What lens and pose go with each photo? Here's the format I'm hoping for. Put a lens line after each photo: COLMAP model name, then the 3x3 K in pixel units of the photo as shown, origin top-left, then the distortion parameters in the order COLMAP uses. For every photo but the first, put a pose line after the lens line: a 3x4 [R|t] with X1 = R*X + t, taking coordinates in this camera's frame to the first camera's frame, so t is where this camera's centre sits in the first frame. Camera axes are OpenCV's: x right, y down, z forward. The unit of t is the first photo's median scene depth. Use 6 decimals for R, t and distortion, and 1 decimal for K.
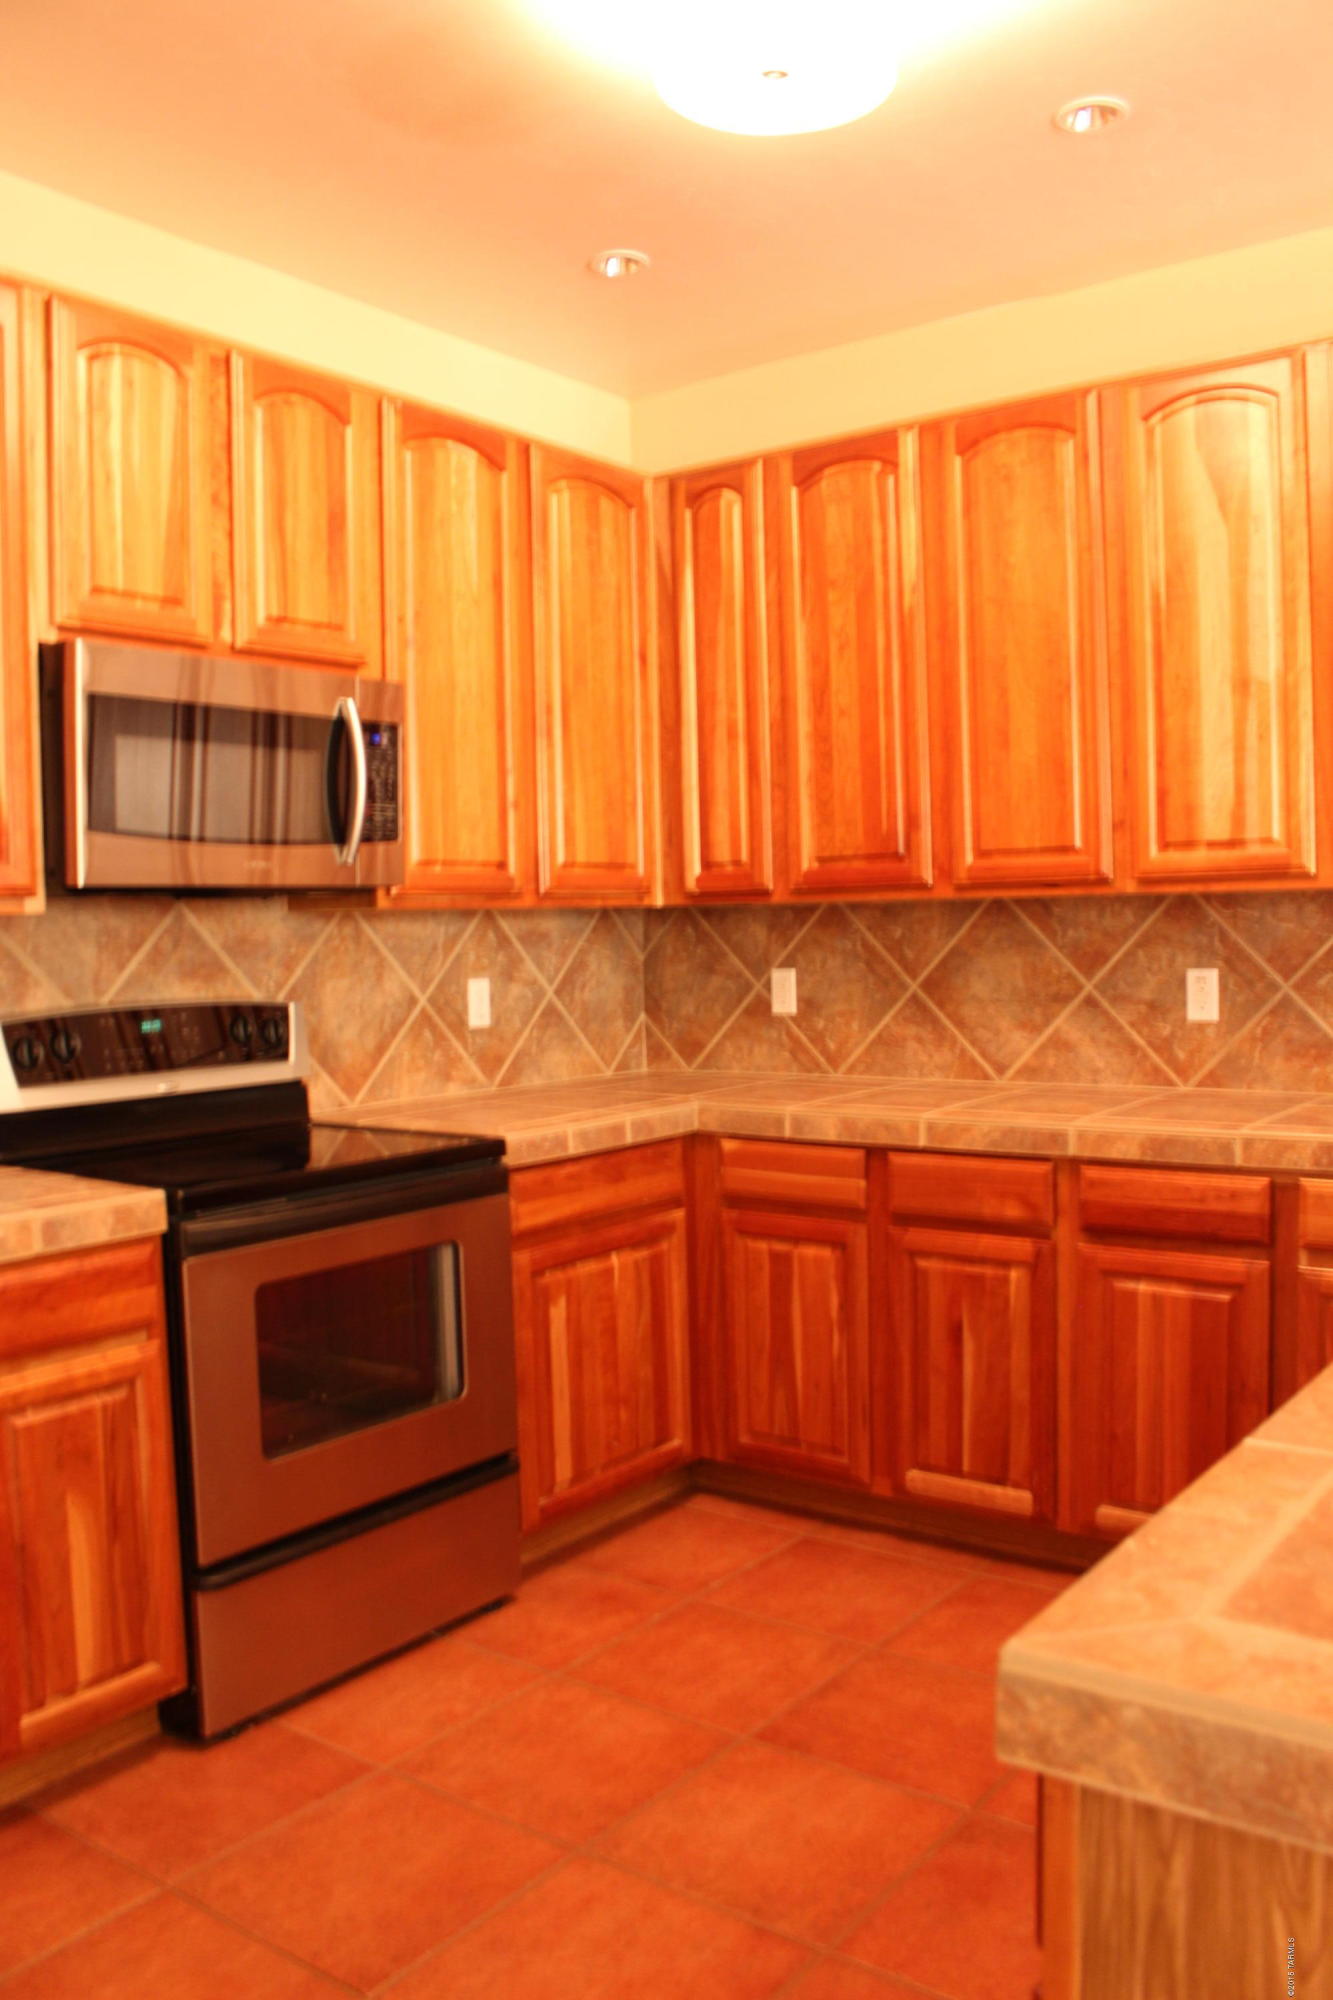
lens RADIAL K [[1677.2, 0, 674.1], [0, 1677.2, 996.1], [0, 0, 1]] dist [-0.147730, 0.121985]
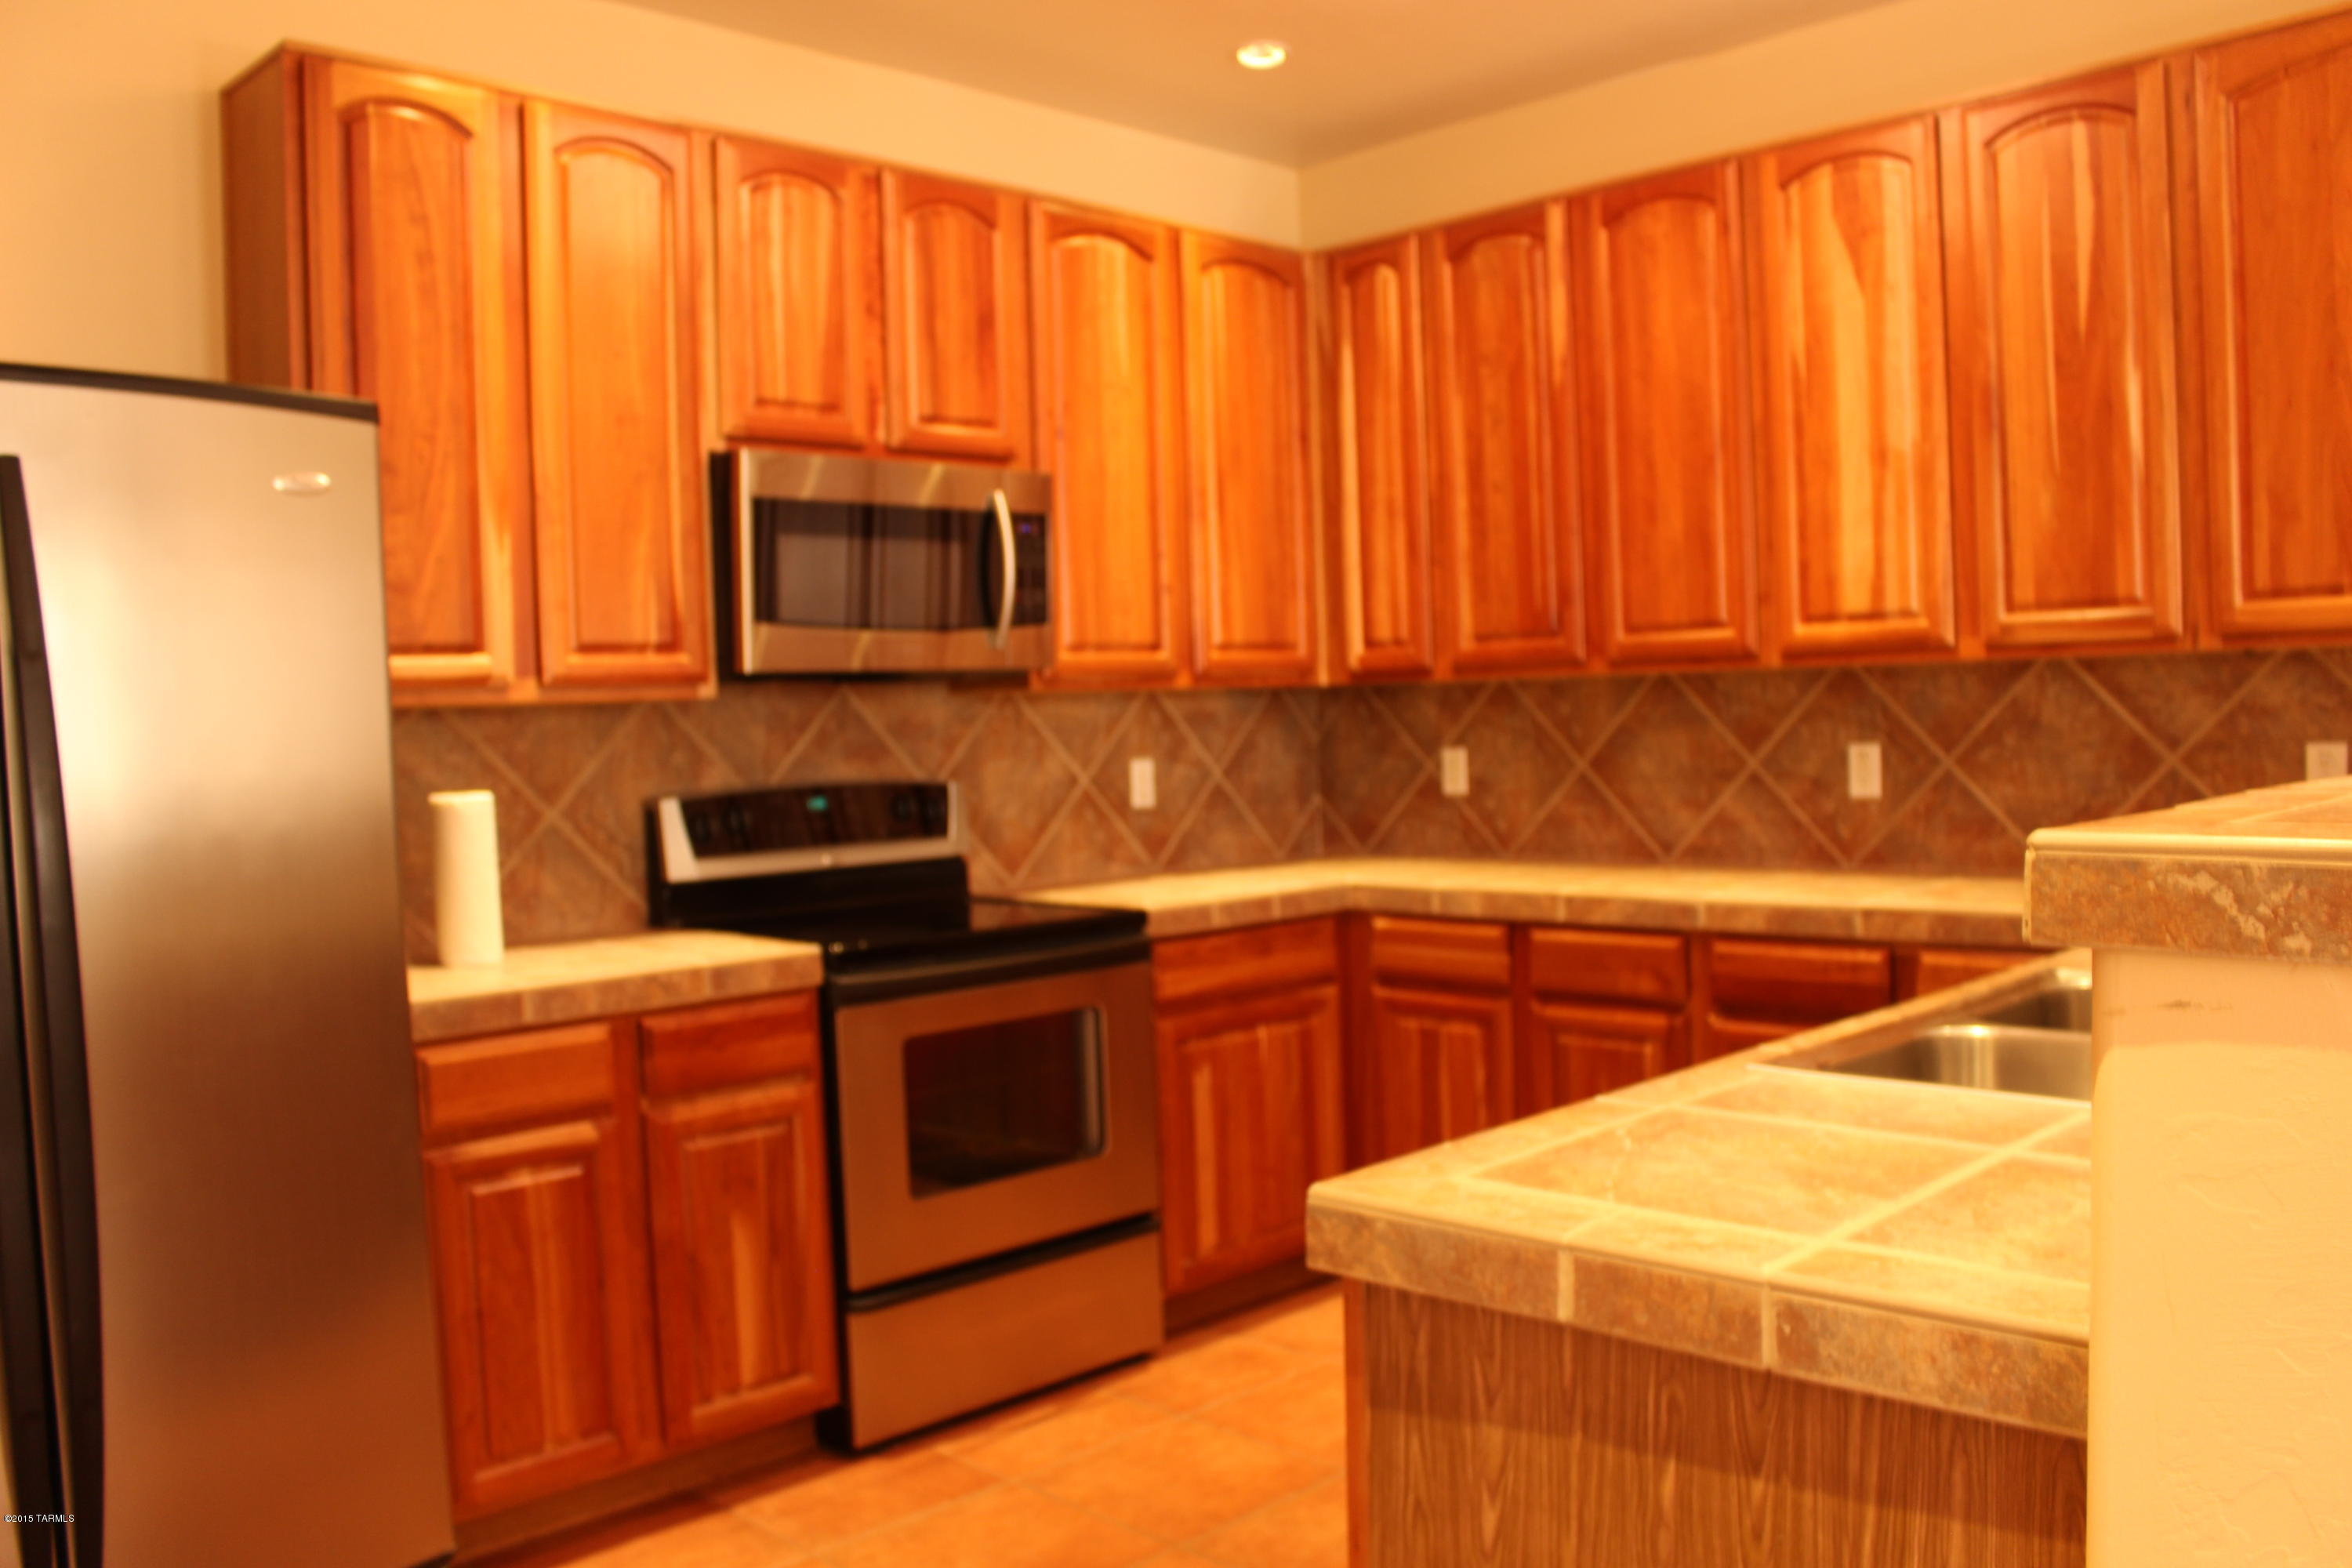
lens RADIAL K [[1972.4, 0, 1168.5], [0, 1972.4, 786.3], [0, 0, 1]] dist [-0.147730, 0.121985]
pose [[0.988797, -0.004467, -0.149201, 0.093623], [0.004046, 0.999987, -0.003124, 0.011687], [0.149213, 0.002485, 0.988802, -0.208969]]
